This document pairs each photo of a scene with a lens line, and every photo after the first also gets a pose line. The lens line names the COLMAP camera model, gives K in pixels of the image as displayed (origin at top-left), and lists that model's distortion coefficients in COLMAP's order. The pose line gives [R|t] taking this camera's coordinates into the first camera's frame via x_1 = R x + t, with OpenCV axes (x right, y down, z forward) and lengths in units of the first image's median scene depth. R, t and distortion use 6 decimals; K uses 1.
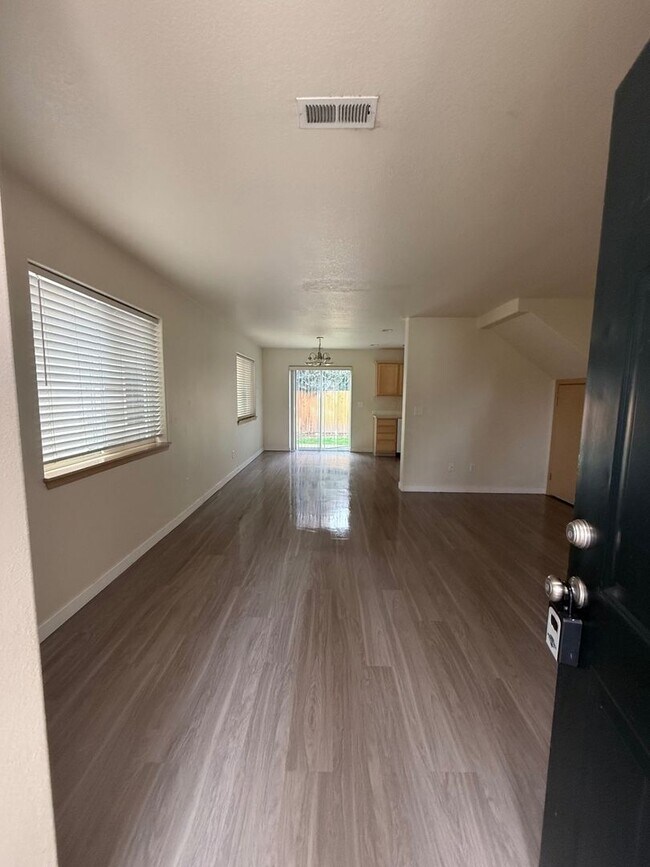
lens RADIAL K [[346.6, 0, 328.0], [0, 346.6, 436.0], [0, 0, 1]] dist [-0.002446, 0.000593]
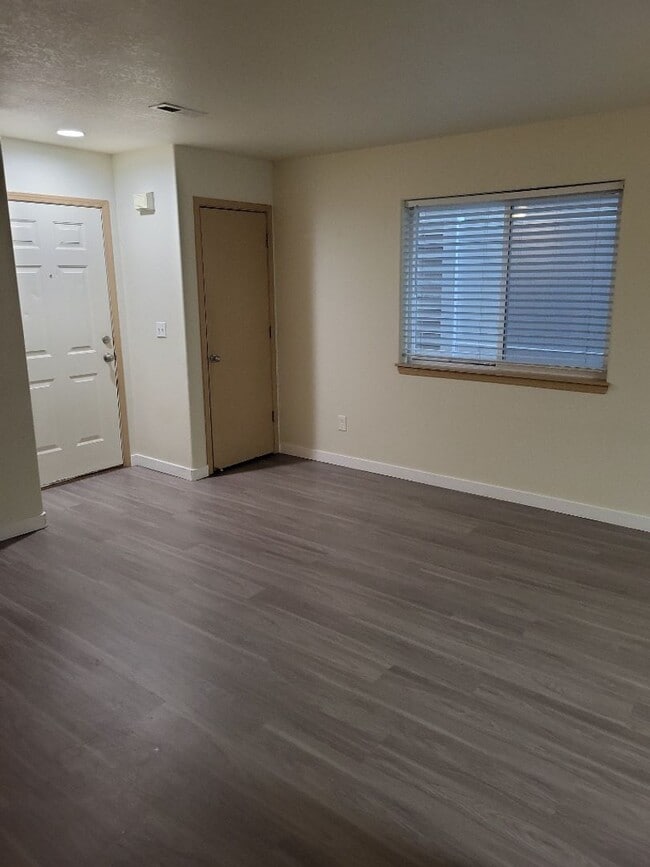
lens RADIAL K [[647.9, 0, 329.5], [0, 647.9, 426.7], [0, 0, 1]] dist [0.046883, -0.012825]
pose [[-0.605321, 0.175966, -0.776288, 1.044069], [-0.094399, 0.952506, 0.289519, -0.271426], [0.790364, 0.248532, -0.559961, 1.739565]]
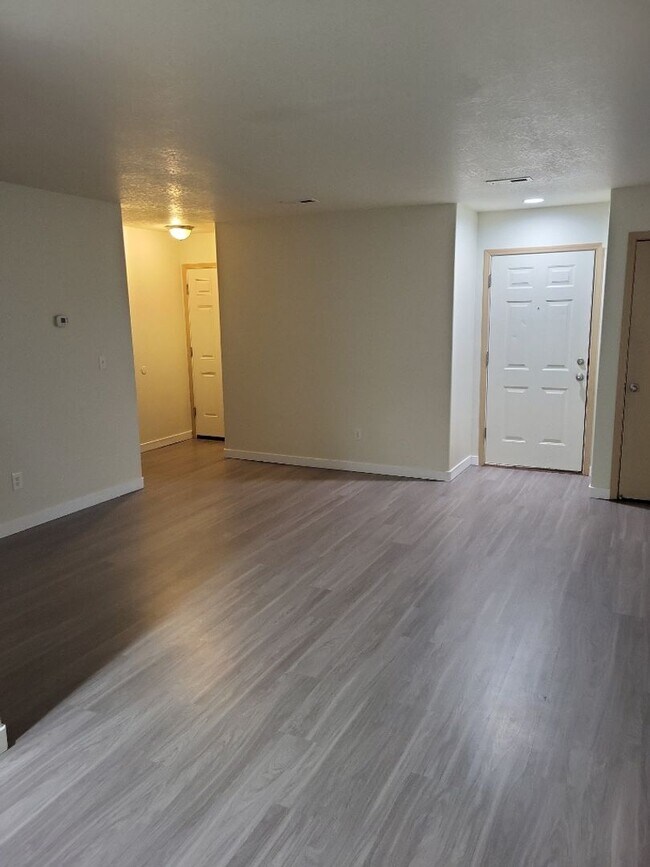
lens RADIAL K [[647.9, 0, 330.7], [0, 647.9, 434.1], [0, 0, 1]] dist [0.046883, -0.012825]
pose [[-0.901399, -0.079693, 0.425593, -0.369986], [0.054862, 0.953974, 0.294829, -0.373862], [-0.429500, 0.289108, -0.855538, 2.480523]]
